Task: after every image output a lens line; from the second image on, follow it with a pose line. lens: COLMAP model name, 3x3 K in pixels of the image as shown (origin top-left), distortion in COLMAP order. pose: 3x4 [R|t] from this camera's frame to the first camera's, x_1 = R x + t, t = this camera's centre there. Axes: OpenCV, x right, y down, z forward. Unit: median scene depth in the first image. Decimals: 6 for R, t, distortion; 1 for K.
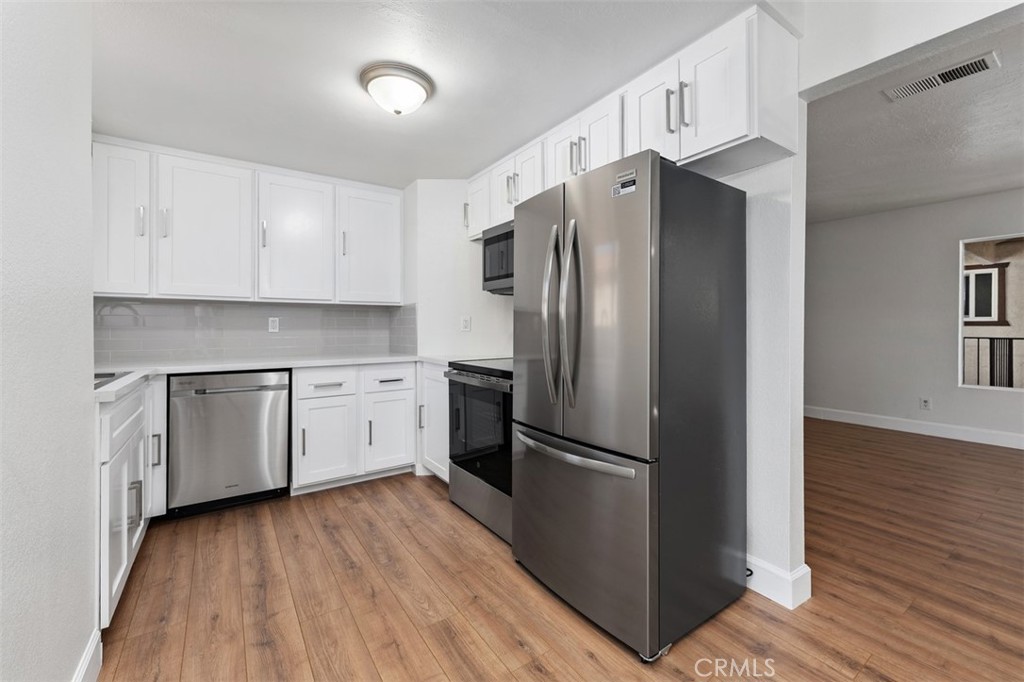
lens RADIAL K [[419.0, 0, 508.9], [0, 419.0, 327.0], [0, 0, 1]] dist [-0.000139, -0.000466]
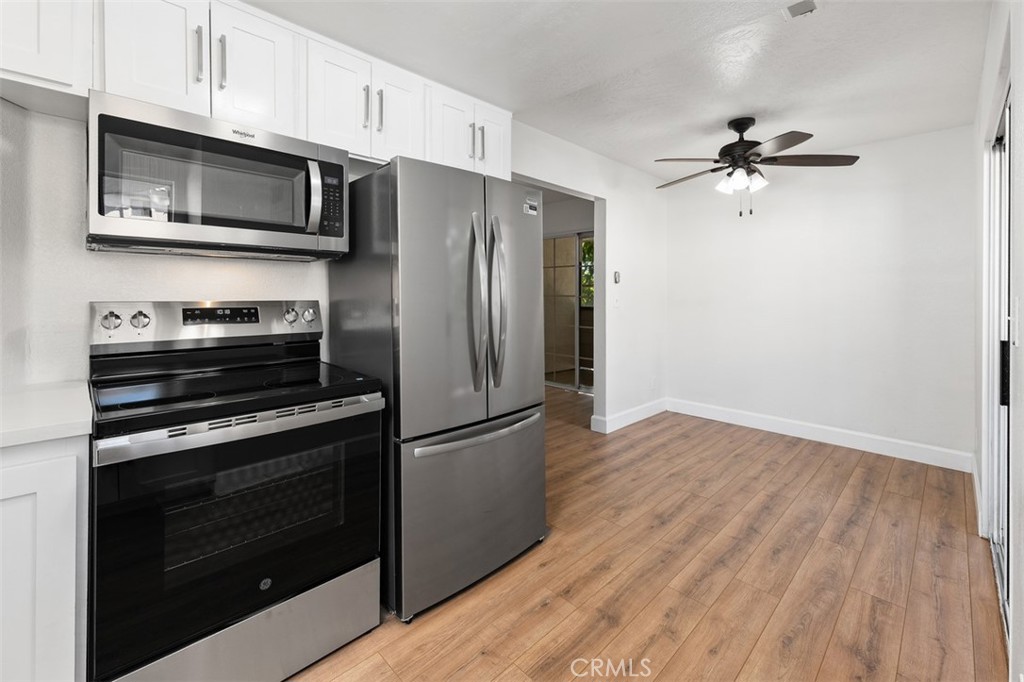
lens RADIAL K [[433.1, 0, 508.6], [0, 433.1, 293.6], [0, 0, 1]] dist [0.000355, -0.000030]
pose [[-0.174630, 0.003177, 0.984629, -0.574153], [-0.000118, 0.999995, -0.003248, -0.028739], [-0.984634, -0.000684, -0.174629, 0.691351]]
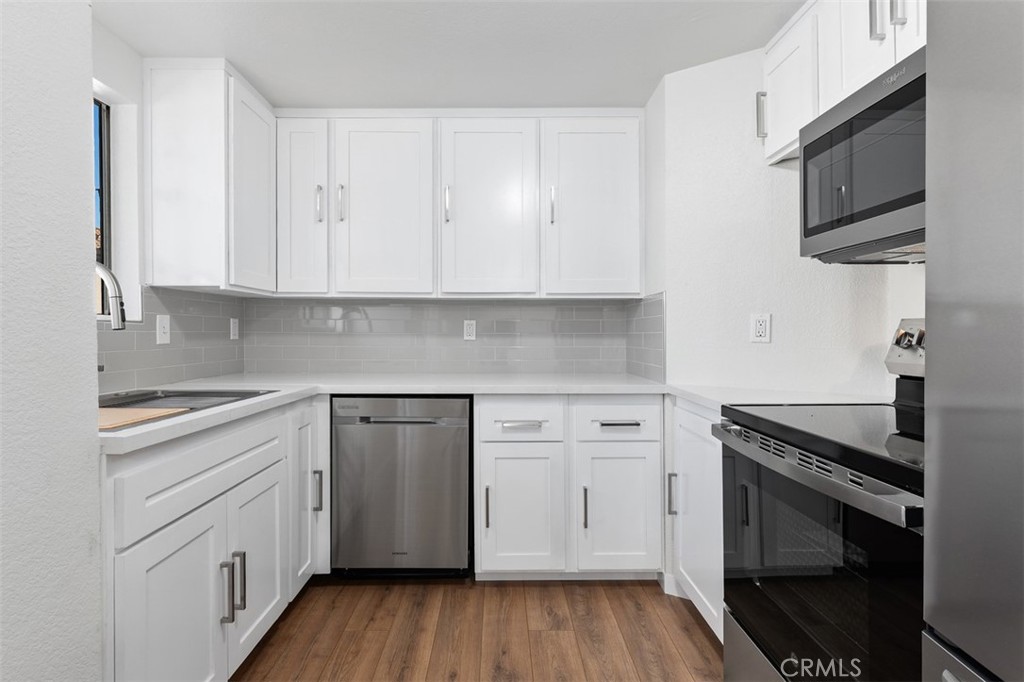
lens RADIAL K [[486.9, 0, 511.7], [0, 486.9, 327.7], [0, 0, 1]] dist [-0.000975, -0.000045]
pose [[0.839242, -0.004005, -0.543743, -0.038413], [-0.002502, 0.999934, -0.011227, -0.000502], [0.543752, 0.010783, 0.839177, 0.370616]]
